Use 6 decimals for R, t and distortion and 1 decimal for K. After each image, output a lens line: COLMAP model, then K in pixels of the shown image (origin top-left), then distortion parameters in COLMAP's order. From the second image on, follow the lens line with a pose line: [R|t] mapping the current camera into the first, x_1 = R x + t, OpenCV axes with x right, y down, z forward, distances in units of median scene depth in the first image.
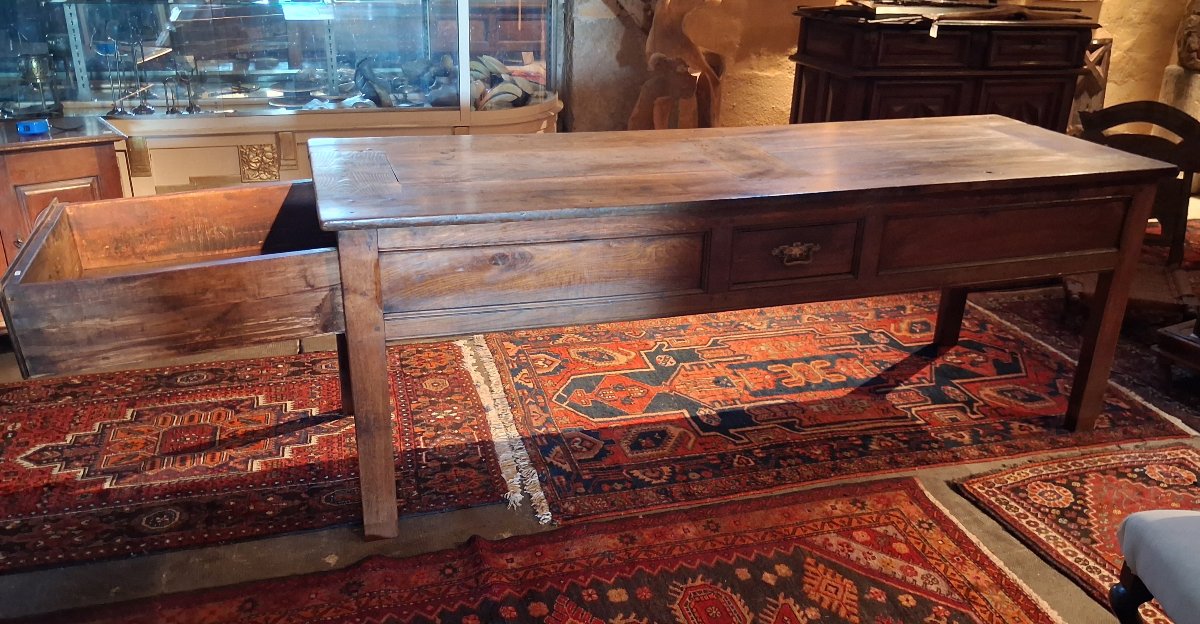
lens RADIAL K [[959.5, 0, 604.6], [0, 959.5, 321.2], [0, 0, 1]] dist [0.023605, -0.054362]
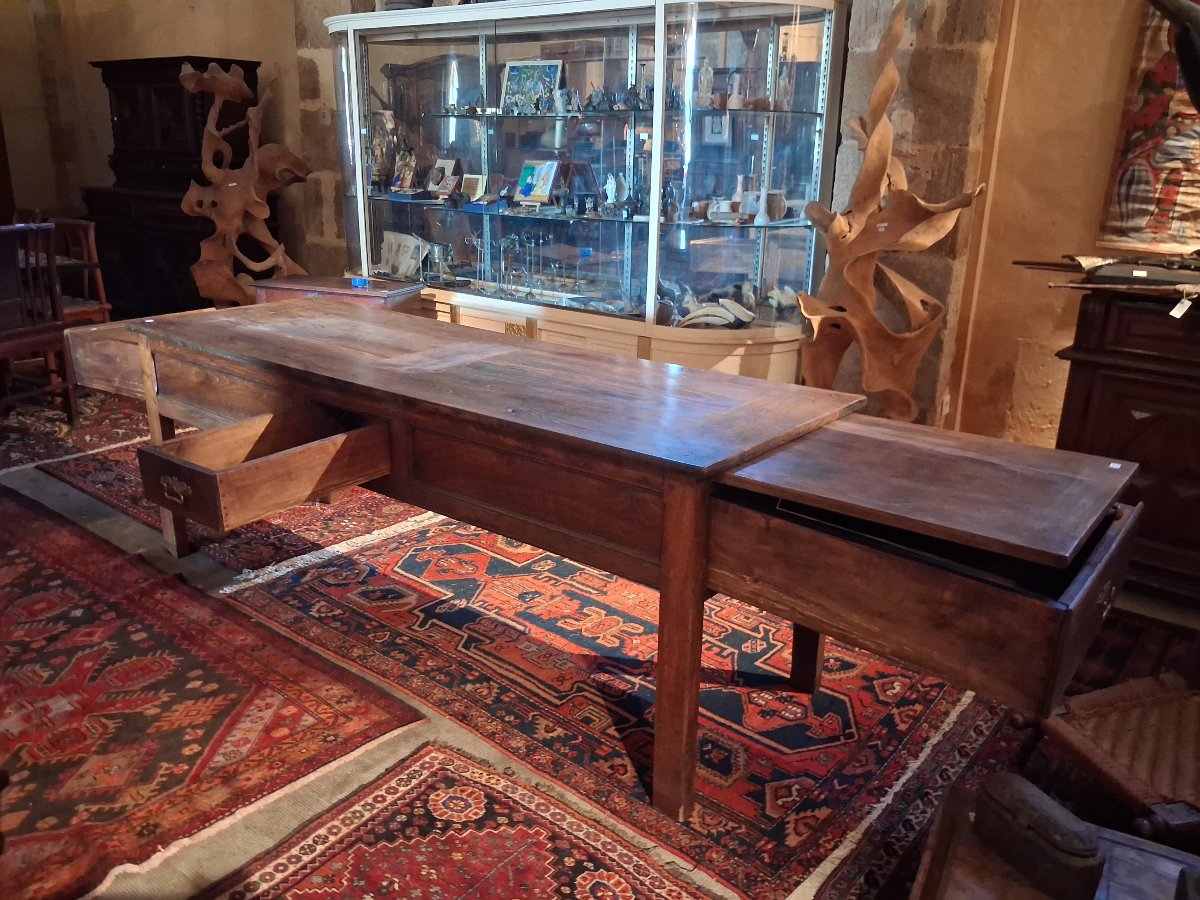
lens RADIAL K [[952.9, 0, 605.9], [0, 952.9, 446.8], [0, 0, 1]] dist [0.015311, -0.037629]
pose [[0.561820, 0.233253, -0.793695, 1.027594], [-0.329182, 0.943232, 0.044187, -0.169812], [0.758945, 0.236445, 0.606709, 0.492219]]
